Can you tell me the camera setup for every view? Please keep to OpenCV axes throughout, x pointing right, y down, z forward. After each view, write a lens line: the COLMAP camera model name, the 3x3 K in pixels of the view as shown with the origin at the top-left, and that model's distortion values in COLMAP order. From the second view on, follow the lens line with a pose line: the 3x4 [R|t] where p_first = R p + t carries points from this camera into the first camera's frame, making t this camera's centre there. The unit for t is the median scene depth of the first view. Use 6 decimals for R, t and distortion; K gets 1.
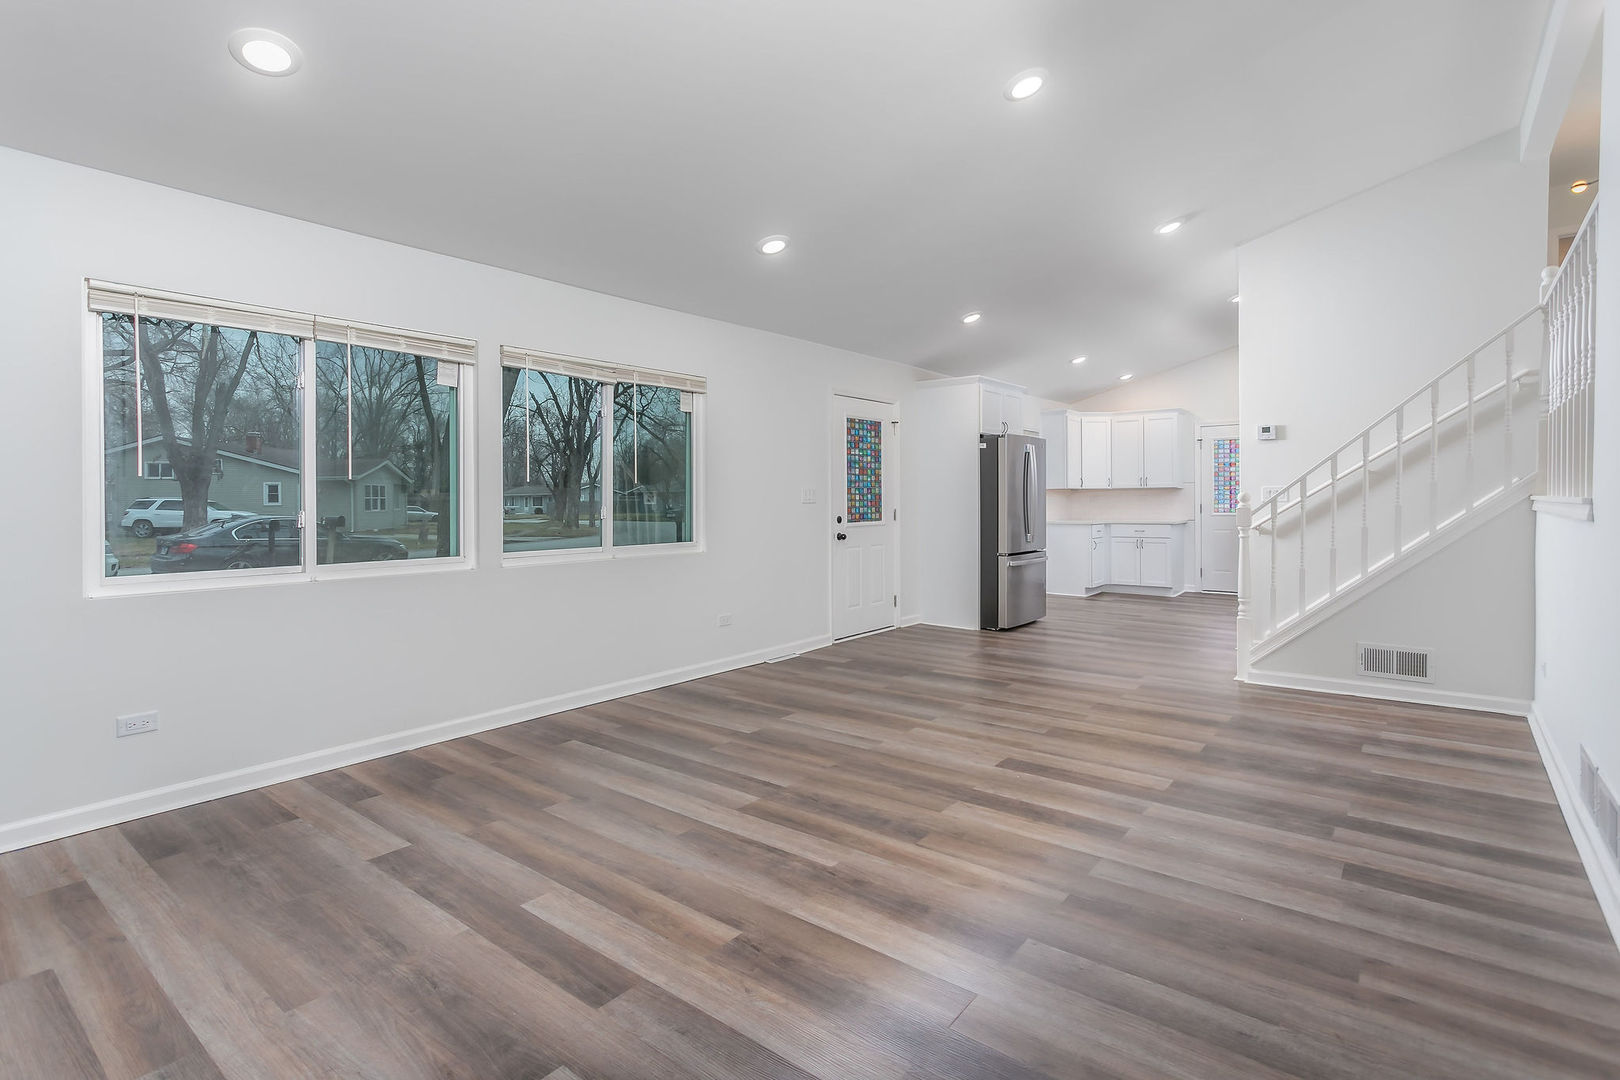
lens RADIAL K [[786.6, 0, 787.6], [0, 786.6, 490.7], [0, 0, 1]] dist [0.000886, 0.000172]
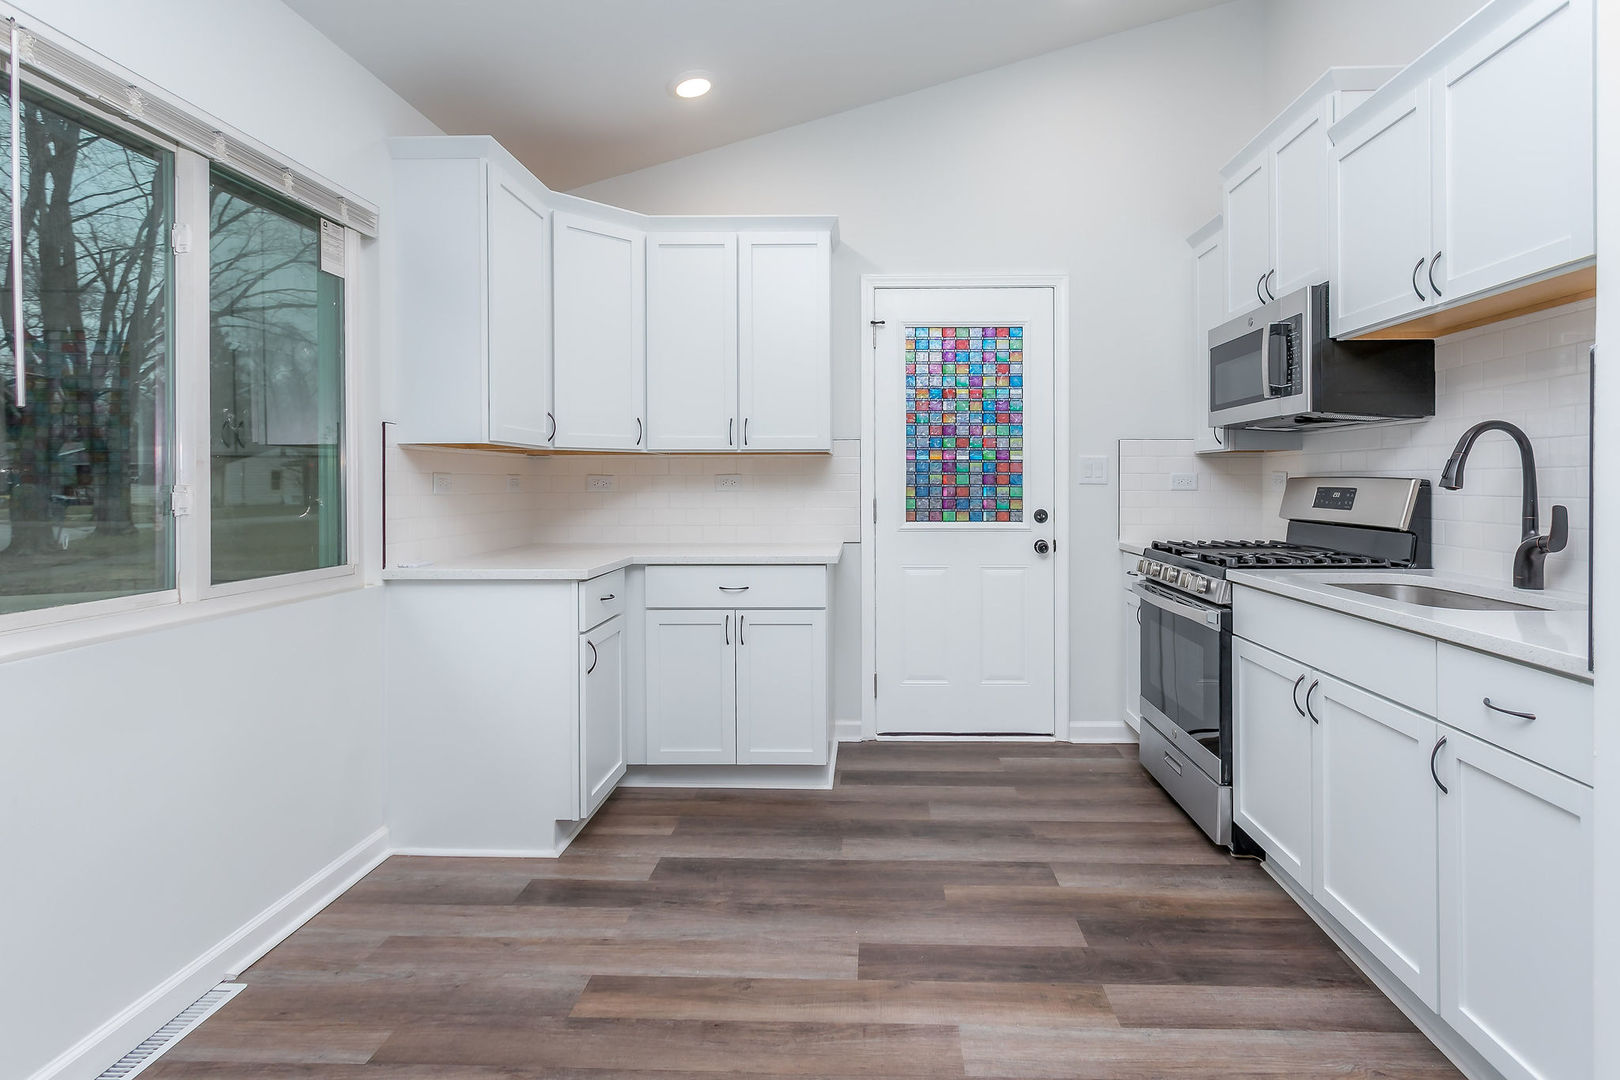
lens RADIAL K [[763.6, 0, 818.1], [0, 763.6, 490.6], [0, 0, 1]] dist [0.002100, 0.000414]
pose [[0.802596, -0.000834, 0.596522, 0.295692], [-0.009186, 0.999863, 0.013756, 0.008781], [-0.596452, -0.016520, 0.802479, 0.740180]]
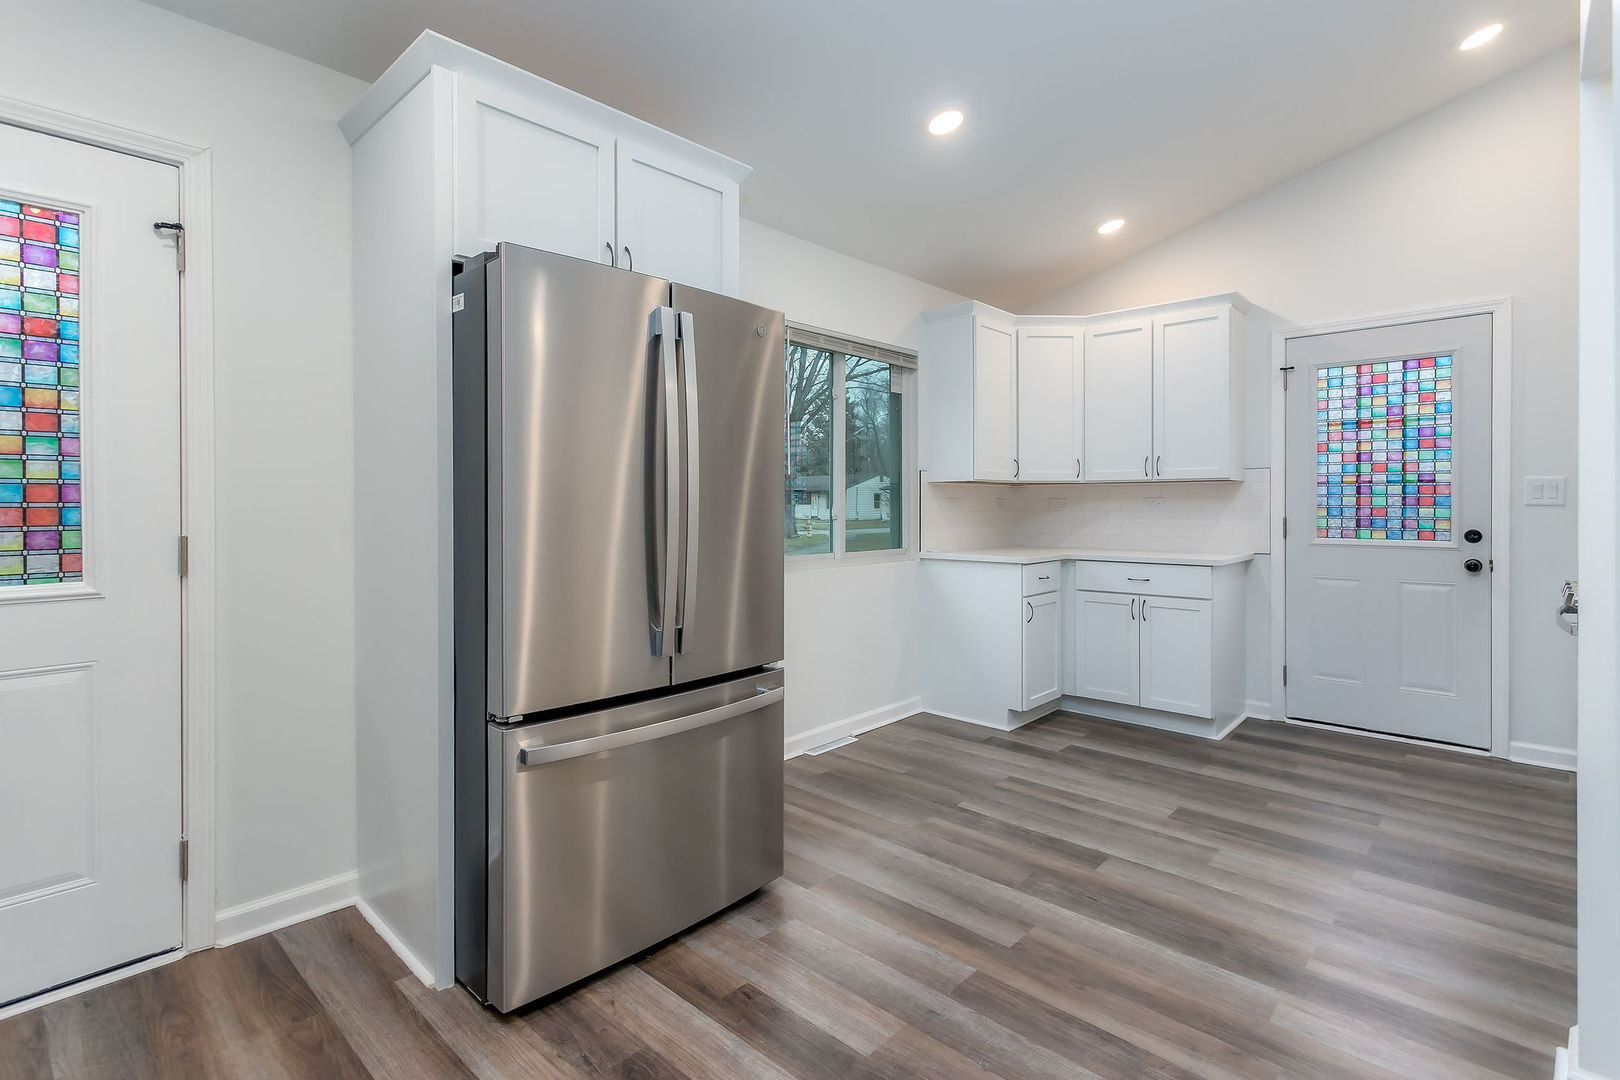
lens RADIAL K [[763.6, 0, 818.1], [0, 763.6, 490.6], [0, 0, 1]] dist [0.002100, 0.000414]
pose [[0.998414, 0.003436, -0.056190, 0.296059], [-0.003842, 0.999967, -0.007121, 0.006362], [0.056164, 0.007325, 0.998395, 0.573886]]
